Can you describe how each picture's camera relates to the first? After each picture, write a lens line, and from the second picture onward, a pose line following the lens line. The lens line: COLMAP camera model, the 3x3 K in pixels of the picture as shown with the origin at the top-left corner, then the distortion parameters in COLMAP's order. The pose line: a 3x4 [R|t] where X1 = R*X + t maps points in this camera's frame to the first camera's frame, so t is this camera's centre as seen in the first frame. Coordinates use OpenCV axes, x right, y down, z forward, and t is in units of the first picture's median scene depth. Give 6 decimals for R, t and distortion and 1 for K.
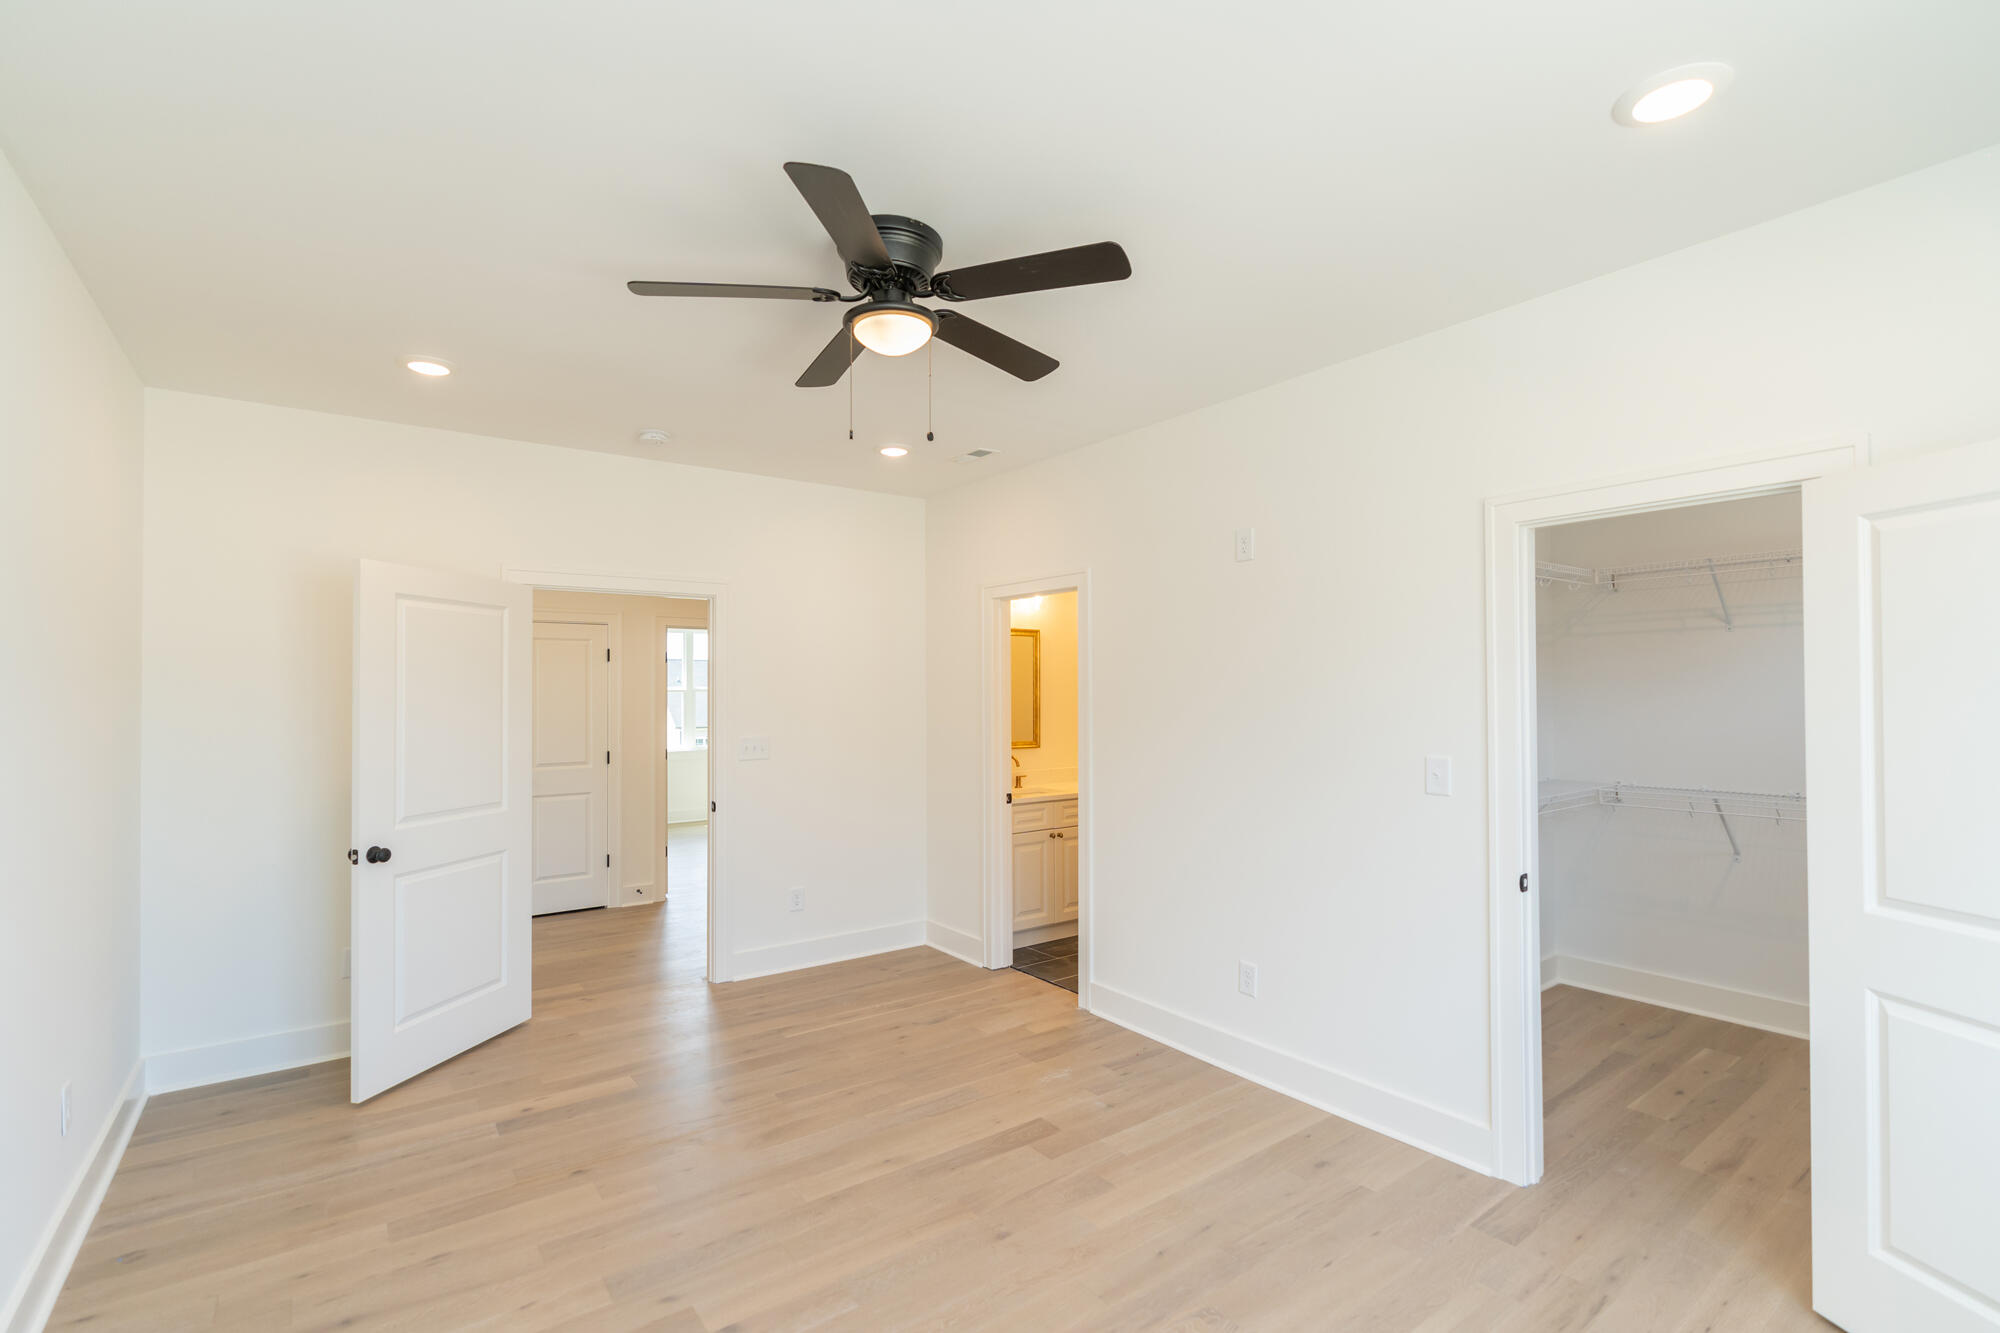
lens RADIAL K [[892.6, 0, 1009.3], [0, 892.6, 686.3], [0, 0, 1]] dist [-0.000719, -0.000121]
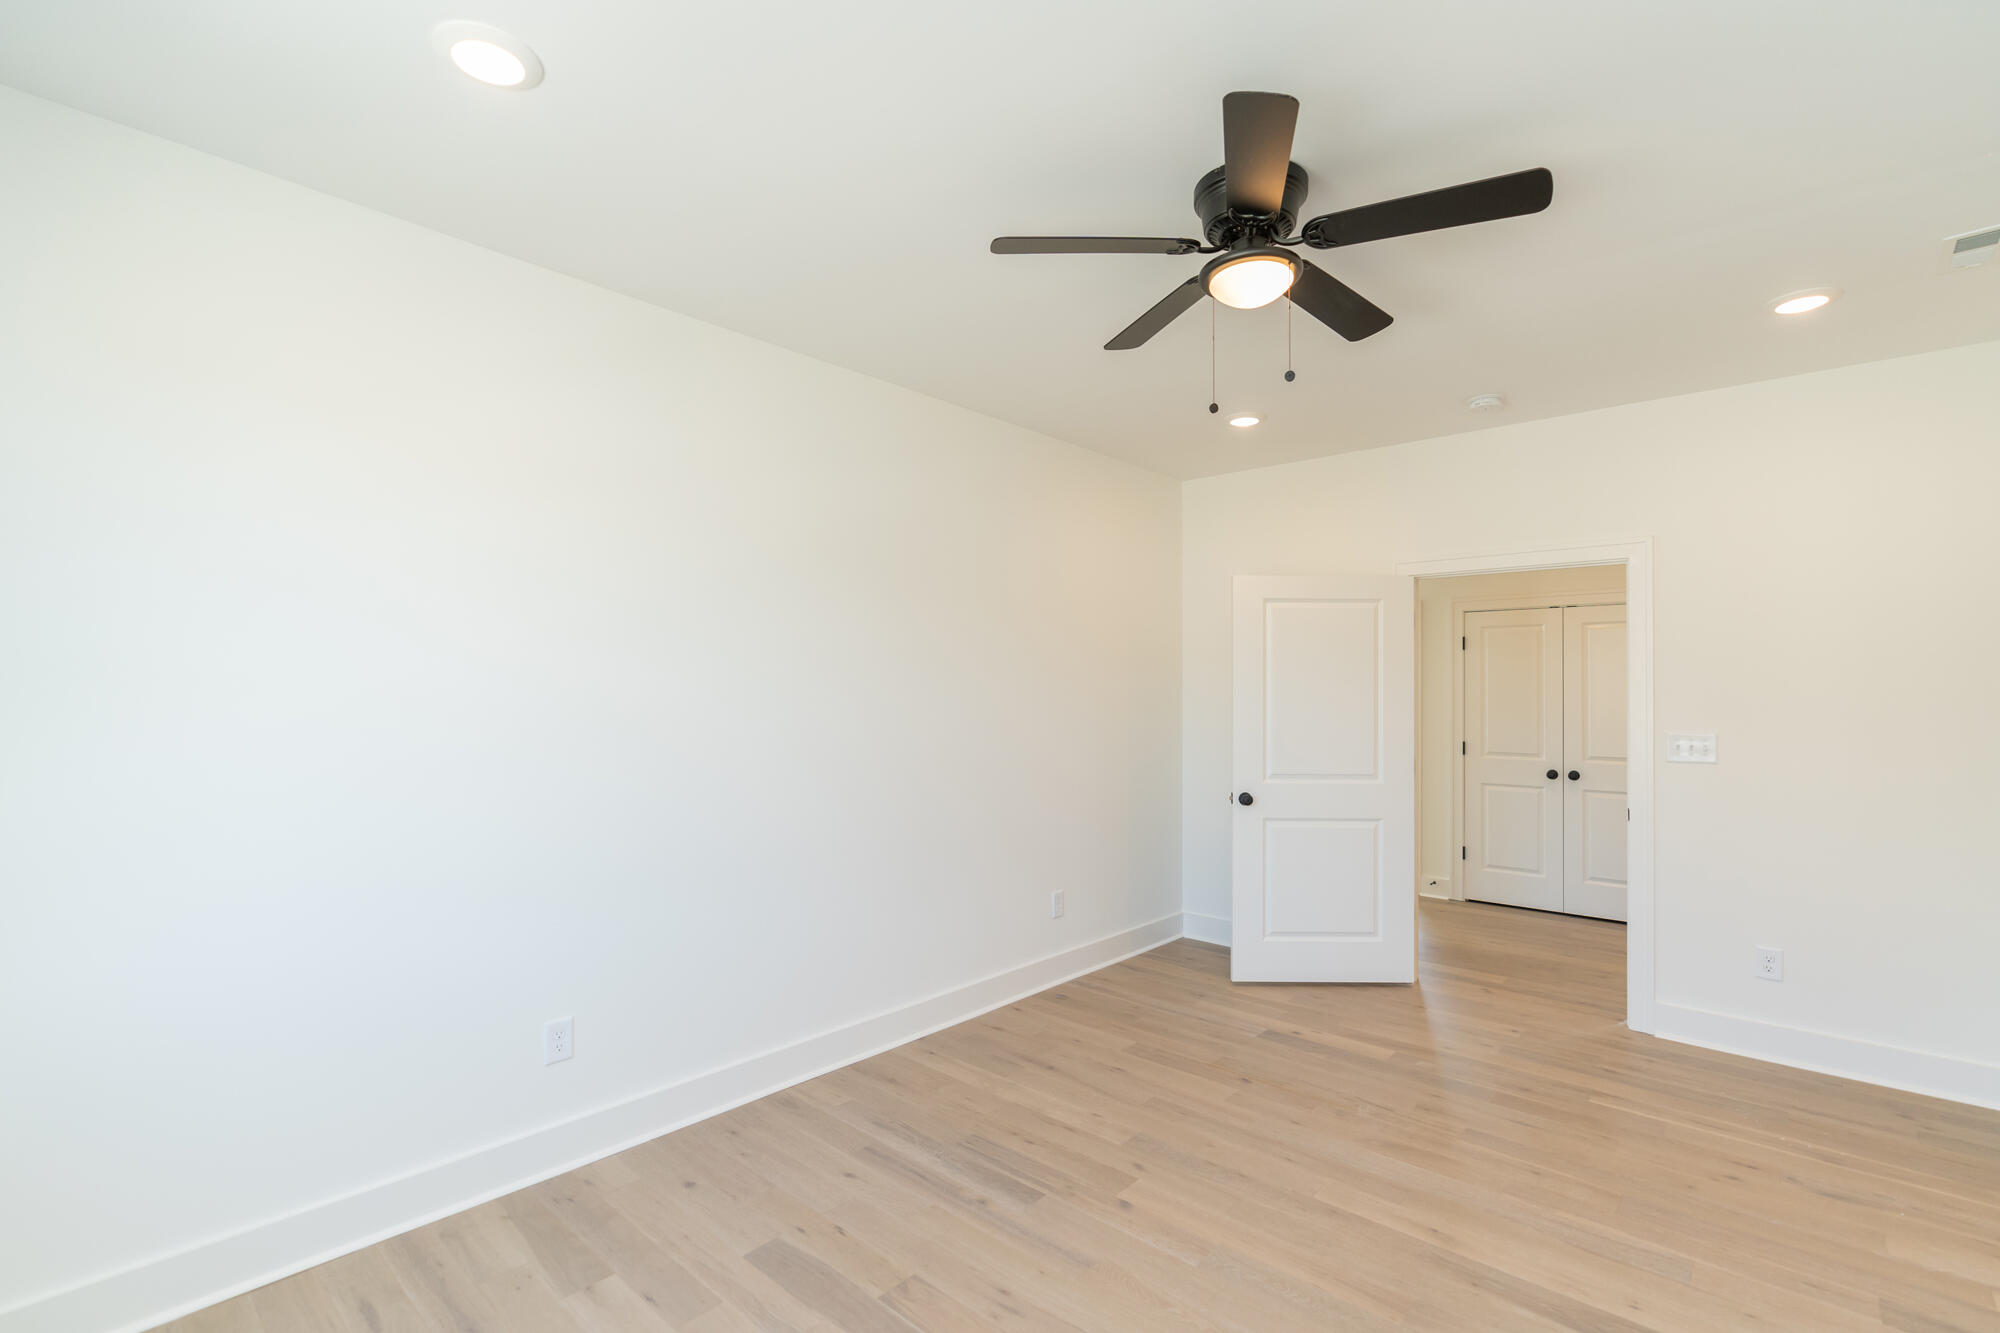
lens RADIAL K [[933.0, 0, 1035.4], [0, 933.0, 685.3], [0, 0, 1]] dist [0.000872, 0.000124]
pose [[0.201139, -0.003888, -0.979555, 0.577317], [0.004593, 0.999985, -0.003026, 0.023535], [0.979552, -0.003891, 0.201154, 0.419139]]
